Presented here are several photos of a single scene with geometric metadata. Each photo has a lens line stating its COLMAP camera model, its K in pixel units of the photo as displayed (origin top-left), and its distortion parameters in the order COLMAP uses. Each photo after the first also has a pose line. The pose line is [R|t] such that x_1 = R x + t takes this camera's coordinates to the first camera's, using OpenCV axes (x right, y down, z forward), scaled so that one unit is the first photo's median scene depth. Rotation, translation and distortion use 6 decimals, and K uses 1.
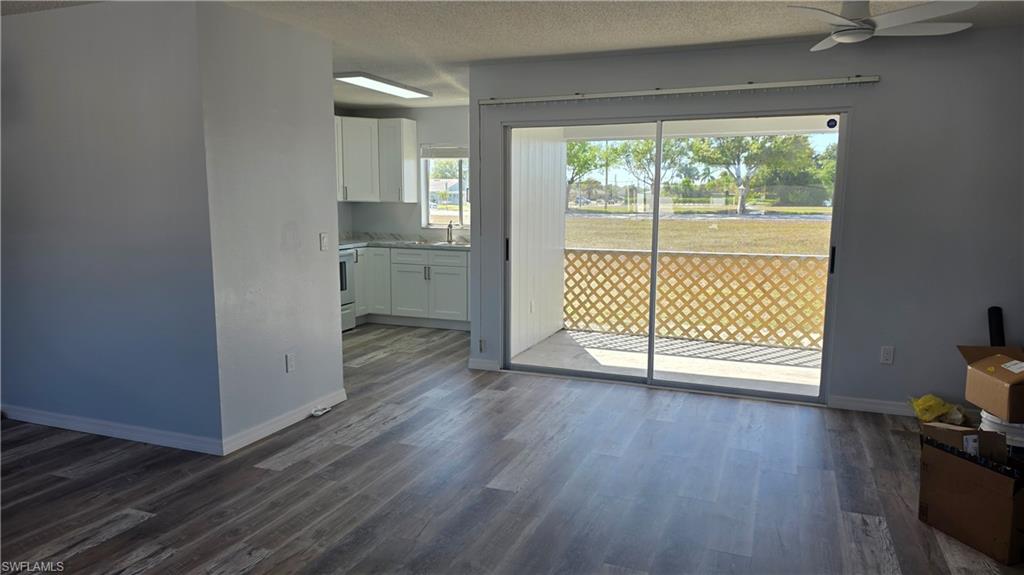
lens RADIAL K [[698.6, 0, 522.6], [0, 698.6, 294.6], [0, 0, 1]] dist [0.125624, -0.150456]
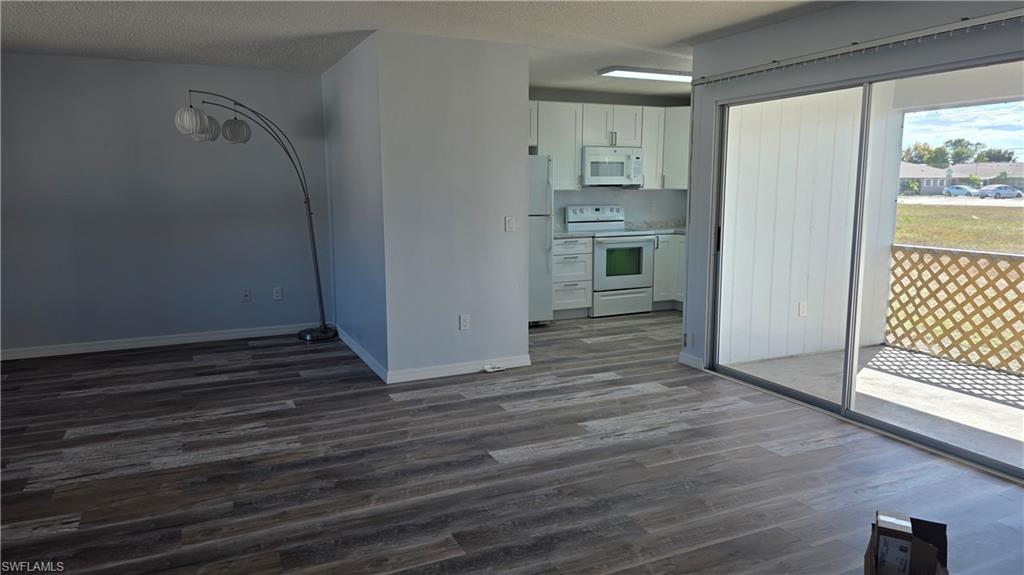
lens RADIAL K [[698.6, 0, 522.6], [0, 698.6, 294.6], [0, 0, 1]] dist [0.125624, -0.150456]
pose [[0.730015, 0.099073, -0.676212, 0.319240], [-0.089749, 0.994765, 0.048854, -0.011213], [0.677512, 0.025025, 0.735086, 0.111437]]
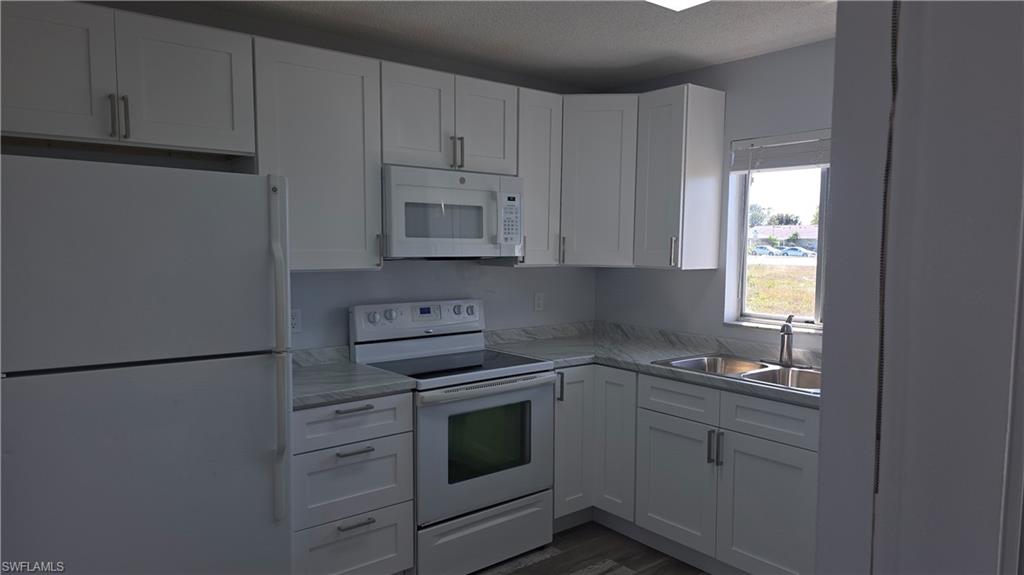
lens RADIAL K [[698.6, 0, 522.6], [0, 698.6, 294.6], [0, 0, 1]] dist [0.125624, -0.150456]
pose [[0.868109, 0.036339, -0.495041, -0.034508], [-0.069141, 0.996447, -0.048102, -0.089439], [0.491534, 0.075985, 0.867537, 0.582273]]
